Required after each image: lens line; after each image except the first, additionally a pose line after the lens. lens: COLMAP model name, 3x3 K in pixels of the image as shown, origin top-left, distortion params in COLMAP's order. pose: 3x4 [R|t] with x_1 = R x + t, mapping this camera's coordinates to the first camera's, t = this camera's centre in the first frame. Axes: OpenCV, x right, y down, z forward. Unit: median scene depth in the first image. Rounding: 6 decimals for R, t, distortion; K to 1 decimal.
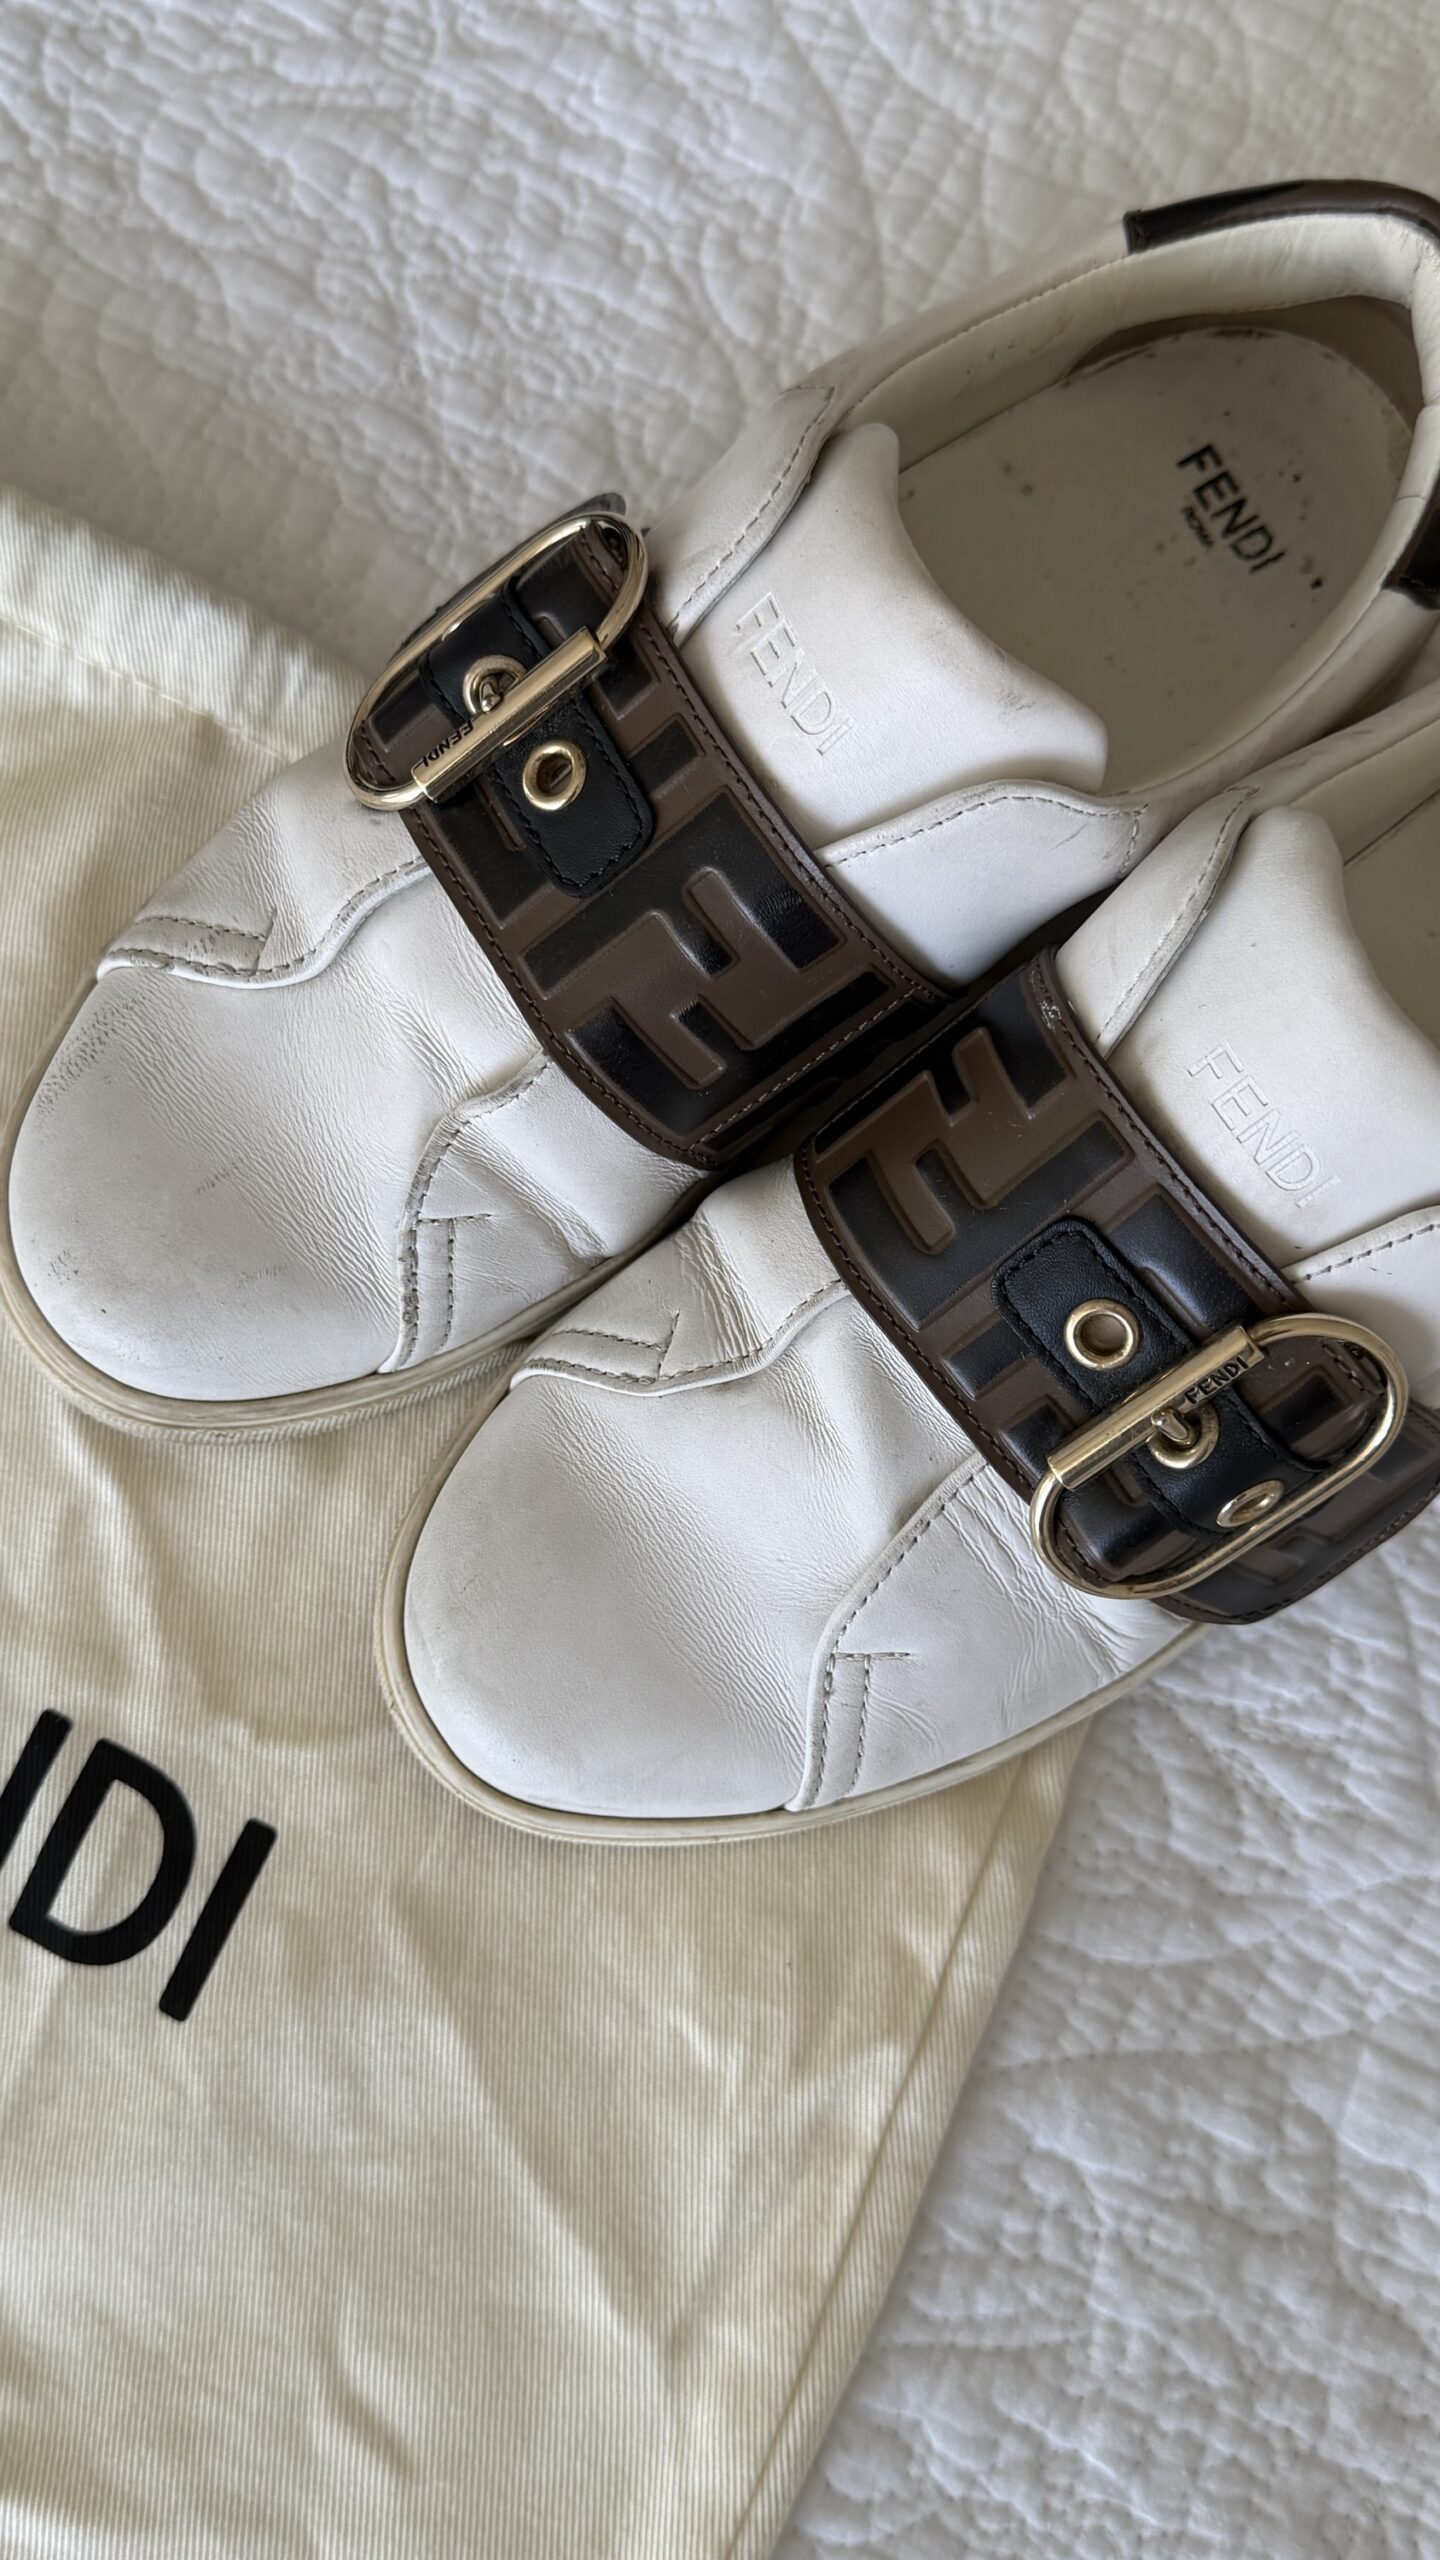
lens RADIAL K [[2428.3, 0, 718.5], [0, 2428.3, 1245.1], [0, 0, 1]] dist [0.186280, -0.500002]
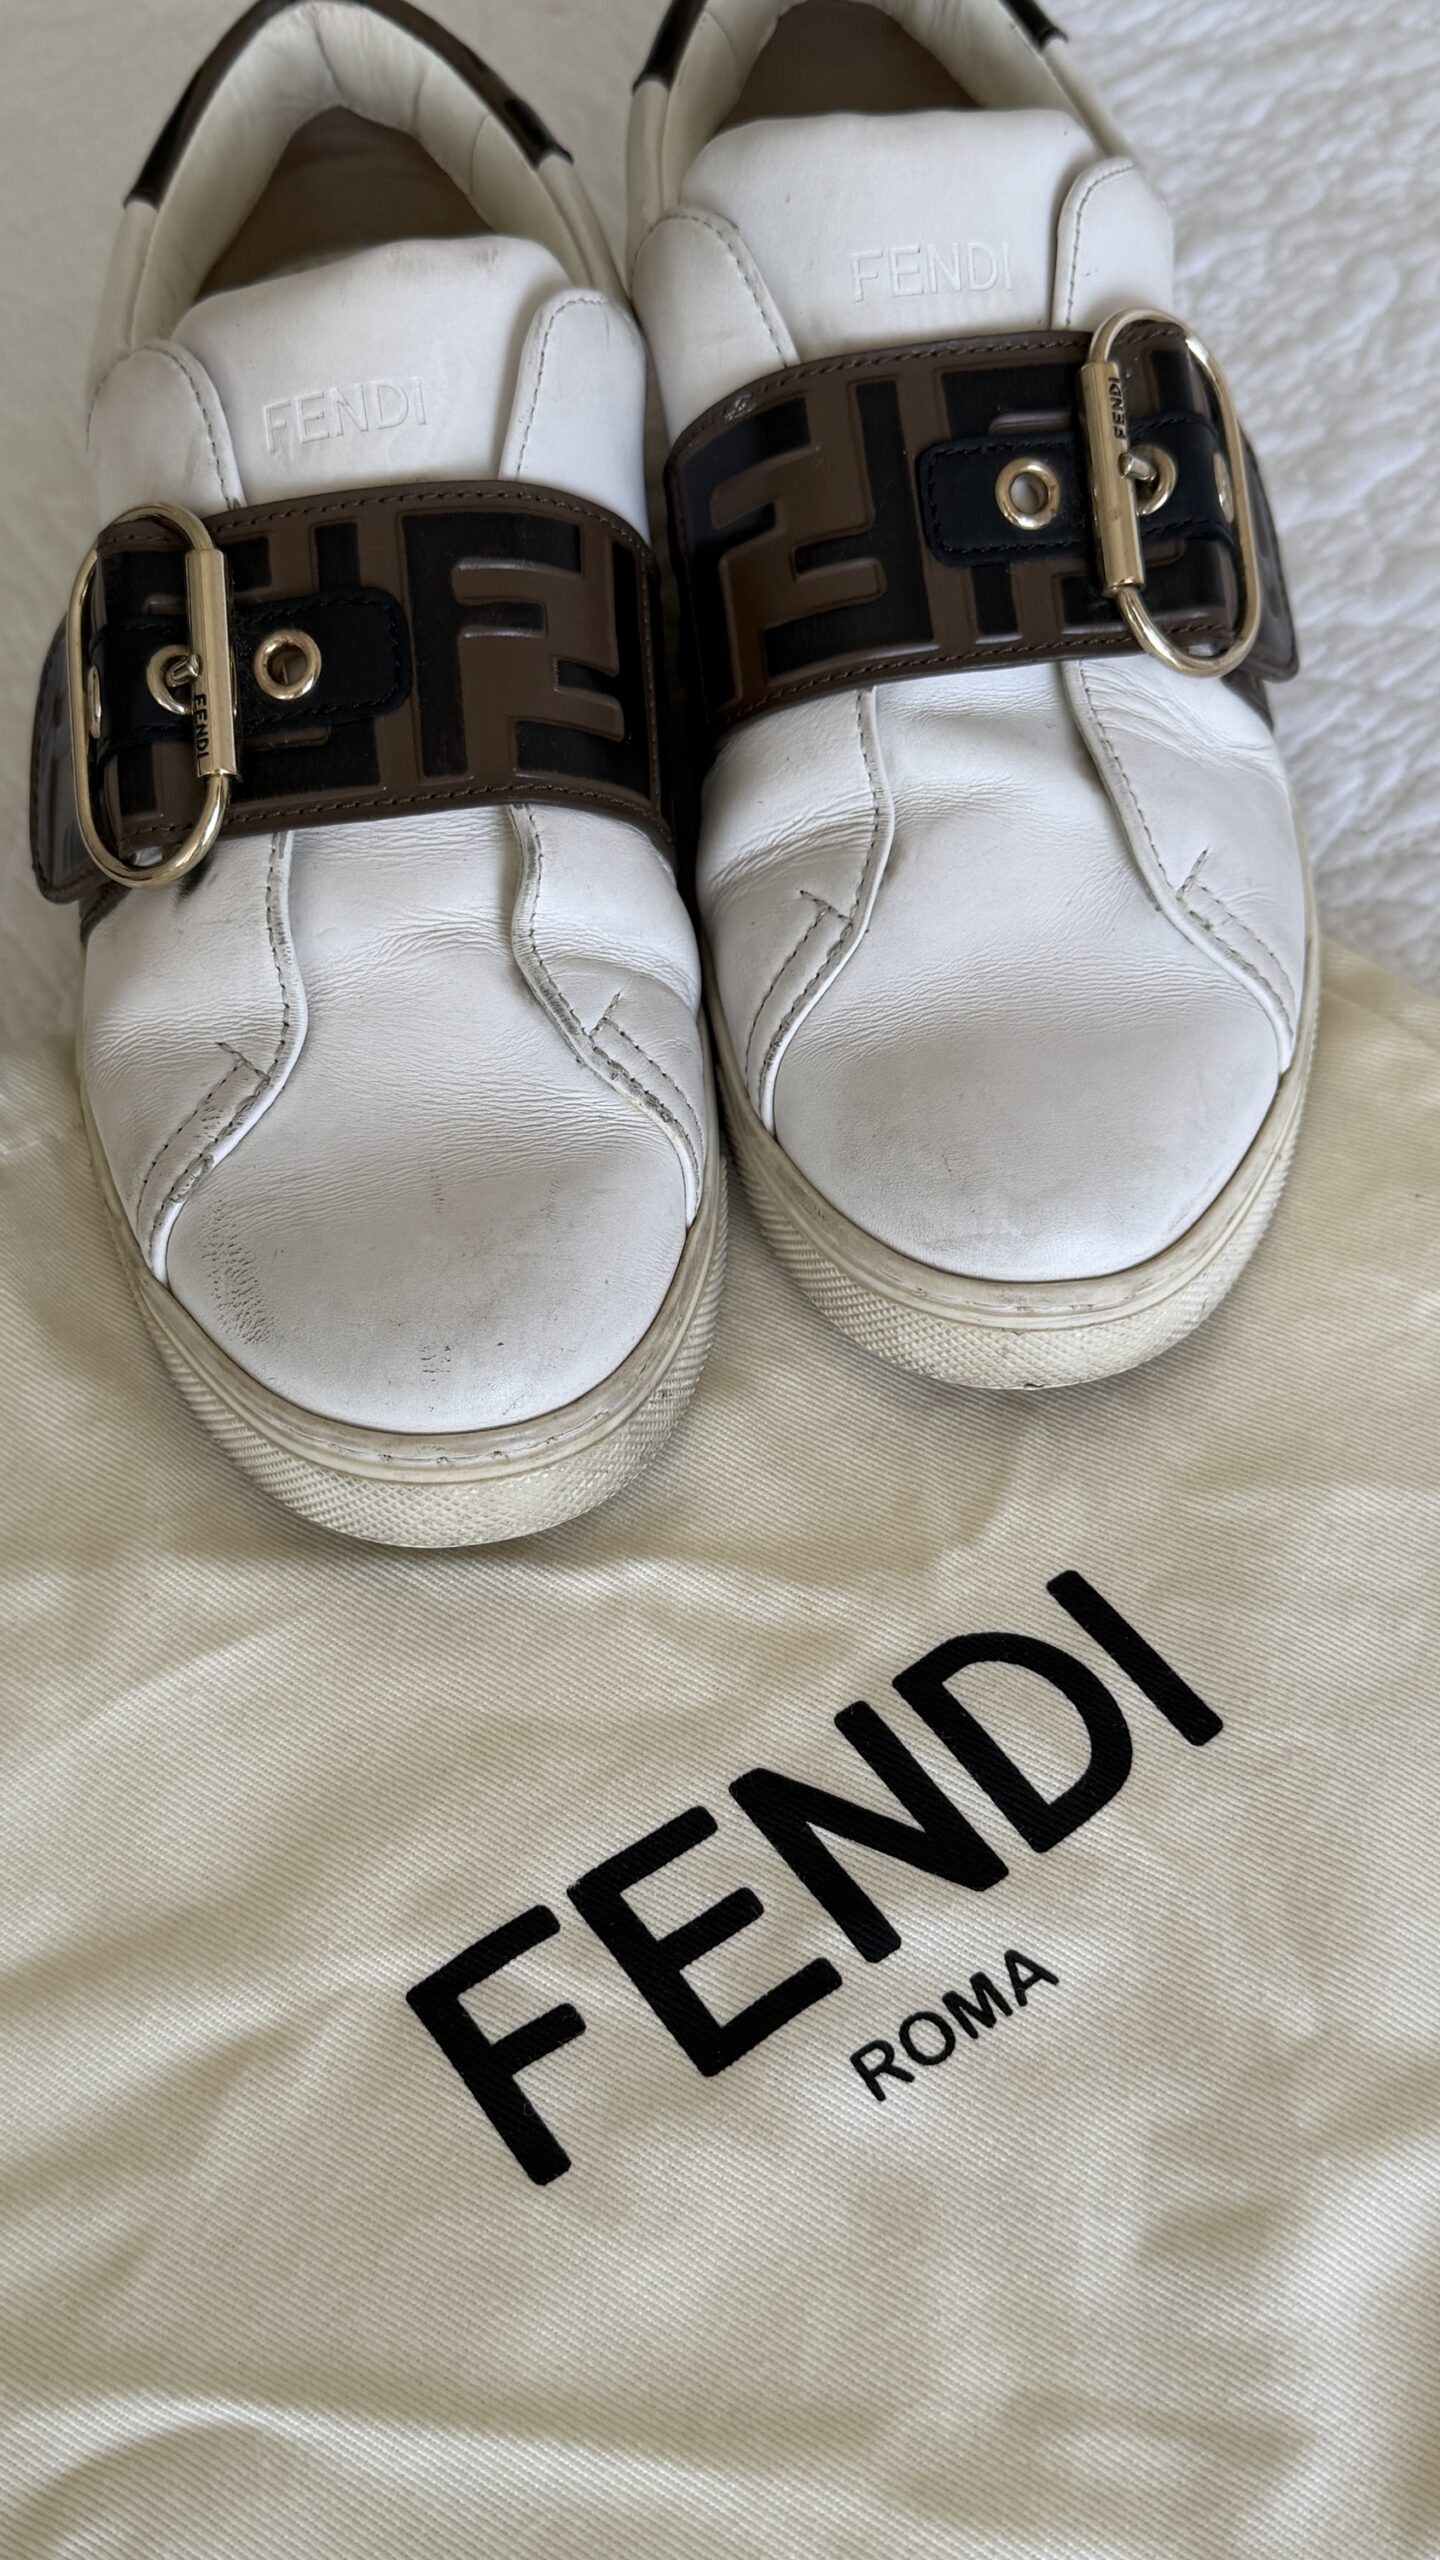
lens RADIAL K [[2428.3, 0, 718.5], [0, 2428.3, 1245.1], [0, 0, 1]] dist [0.186280, -0.500002]
pose [[0.484312, -0.774435, 0.407053, -0.526552], [0.869508, 0.477613, -0.125864, 0.185170], [-0.096941, 0.414893, 0.904691, 0.151821]]
